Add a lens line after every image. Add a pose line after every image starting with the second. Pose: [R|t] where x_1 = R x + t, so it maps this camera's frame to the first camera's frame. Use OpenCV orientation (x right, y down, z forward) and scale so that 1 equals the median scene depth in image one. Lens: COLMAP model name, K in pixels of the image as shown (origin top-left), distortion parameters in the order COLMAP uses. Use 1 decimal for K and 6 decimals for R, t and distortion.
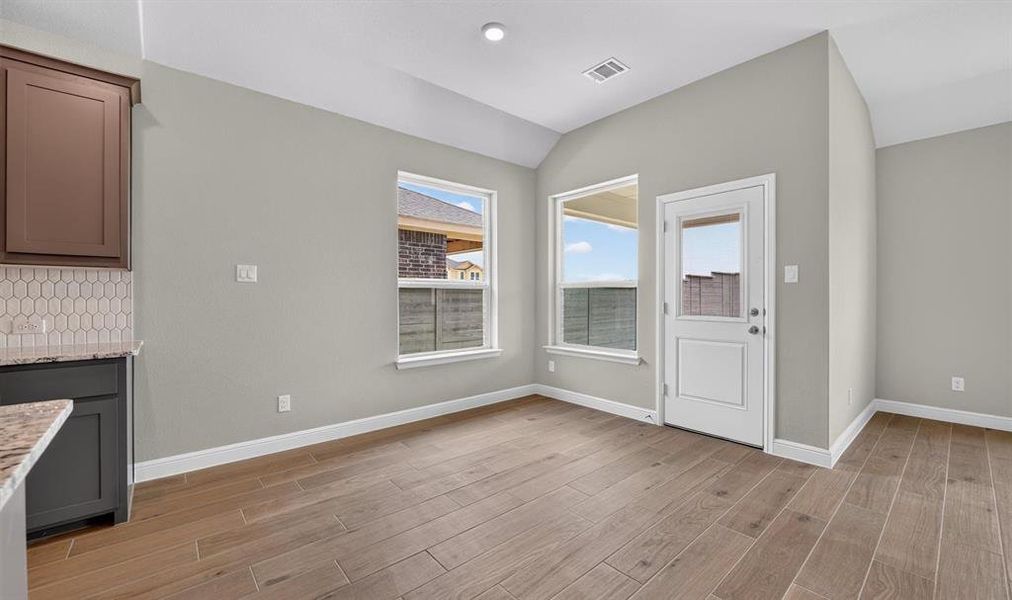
lens RADIAL K [[405.2, 0, 510.3], [0, 405.2, 297.3], [0, 0, 1]] dist [-0.004501, -0.000624]
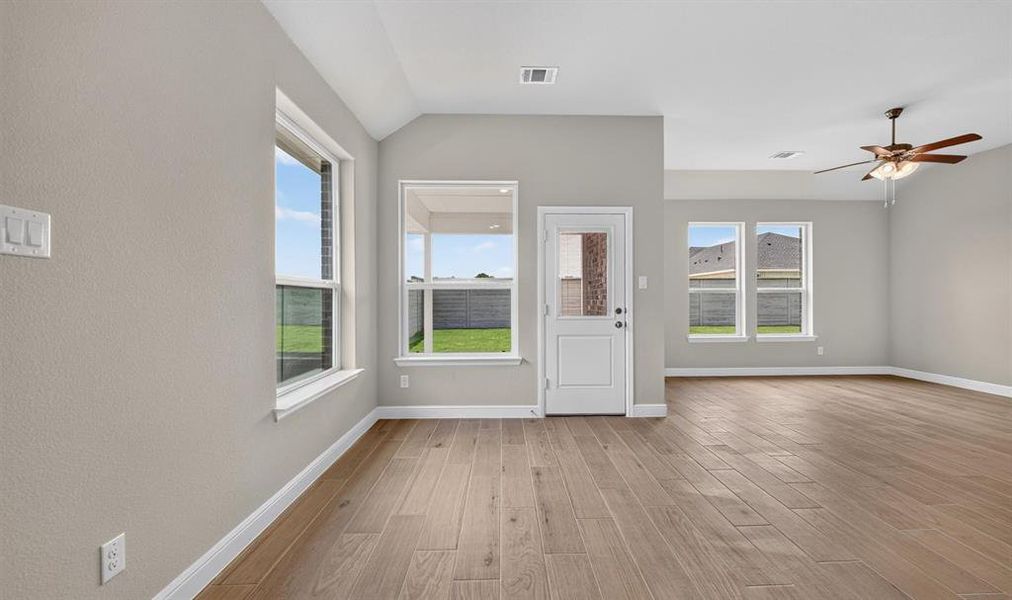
lens RADIAL K [[406.7, 0, 510.0], [0, 406.7, 301.0], [0, 0, 1]] dist [-0.012181, -0.000244]
pose [[0.643076, -0.003053, 0.765797, -0.605695], [0.003354, 0.999994, 0.001171, 0.002104], [-0.765795, 0.001815, 0.643082, 0.424047]]
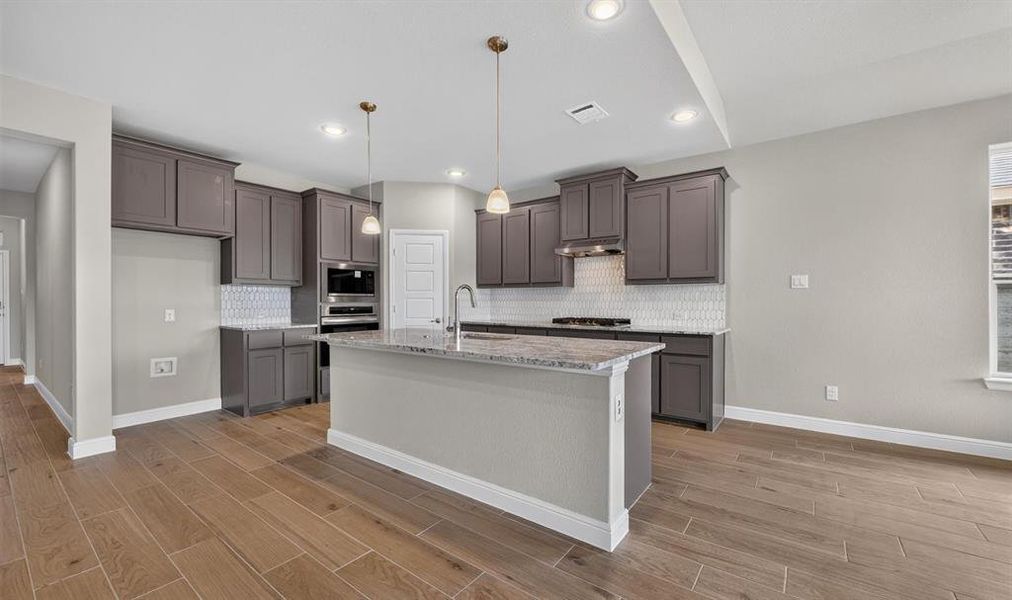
lens RADIAL K [[406.7, 0, 510.0], [0, 406.7, 301.0], [0, 0, 1]] dist [-0.012181, -0.000244]
pose [[0.214123, 0.003206, -0.976801, 0.359949], [-0.001802, 0.999994, 0.002887, -0.000872], [0.976805, 0.001142, 0.214127, -0.138835]]
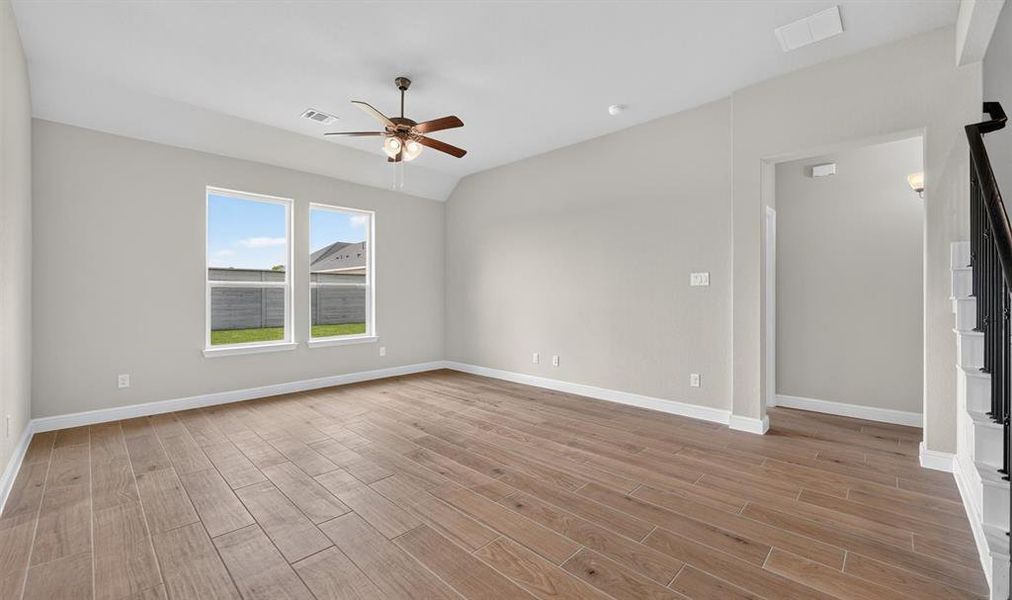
lens RADIAL K [[405.2, 0, 510.3], [0, 405.2, 297.3], [0, 0, 1]] dist [-0.004501, -0.000624]
pose [[-0.091488, -0.004214, 0.995797, -0.003986], [0.002102, 0.999988, 0.004425, -0.001181], [-0.995804, 0.002498, -0.091478, 0.122234]]
